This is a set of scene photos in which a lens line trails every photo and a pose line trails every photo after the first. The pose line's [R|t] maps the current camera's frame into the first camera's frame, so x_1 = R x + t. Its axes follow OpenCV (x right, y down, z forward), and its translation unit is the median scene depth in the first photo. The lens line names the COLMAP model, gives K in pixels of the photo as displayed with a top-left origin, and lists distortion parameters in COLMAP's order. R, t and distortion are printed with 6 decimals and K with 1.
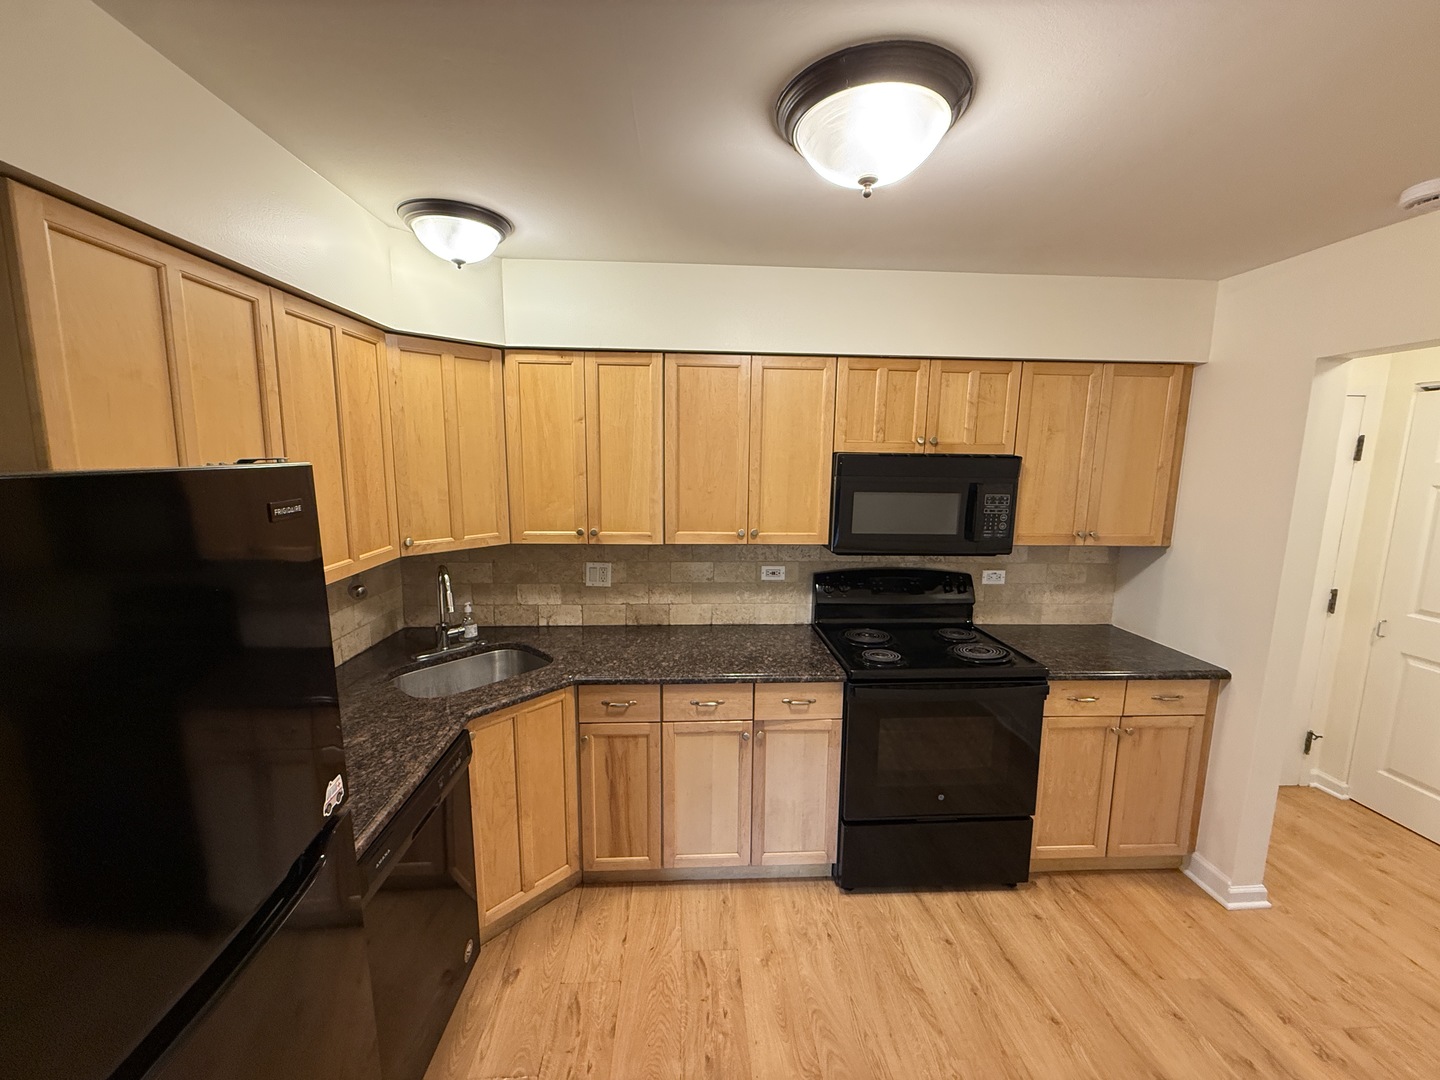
lens RADIAL K [[574.1, 0, 720.0], [0, 574.1, 540.0], [0, 0, 1]] dist [0.001961, 0.000340]
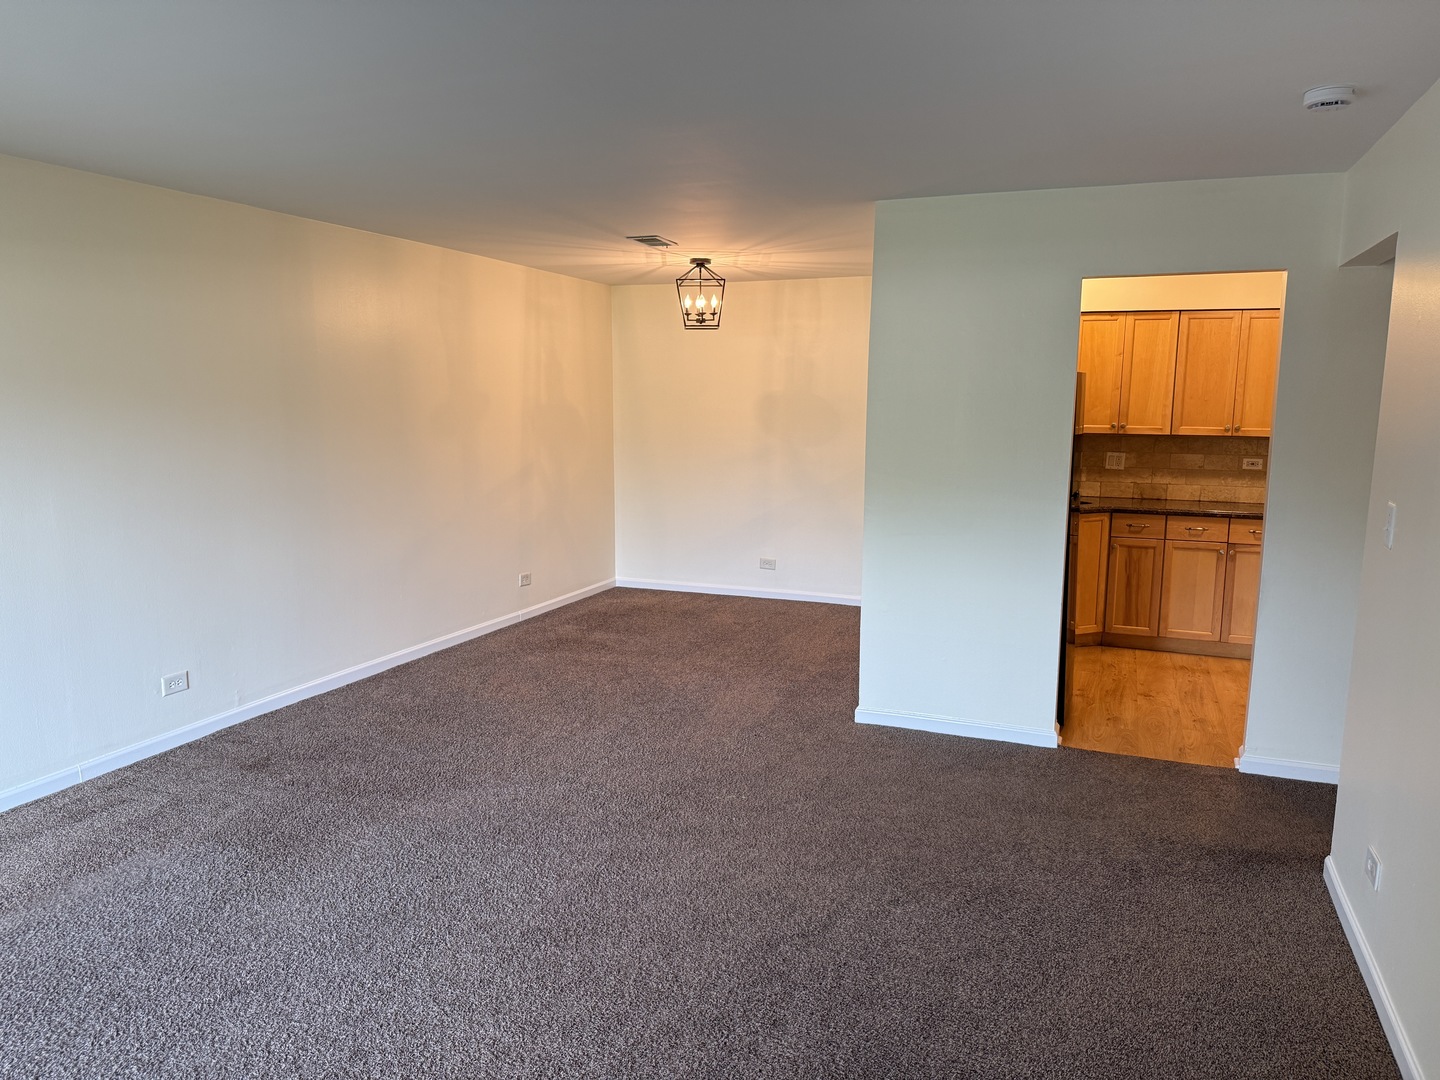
lens RADIAL K [[1007.8, 0, 720.0], [0, 1007.8, 540.0], [0, 0, 1]] dist [-0.002359, -0.003343]
pose [[0.902467, 0.060203, -0.426531, -0.020674], [-0.064805, 0.997891, 0.003732, 0.370550], [0.425856, 0.024274, 0.904465, -2.010733]]
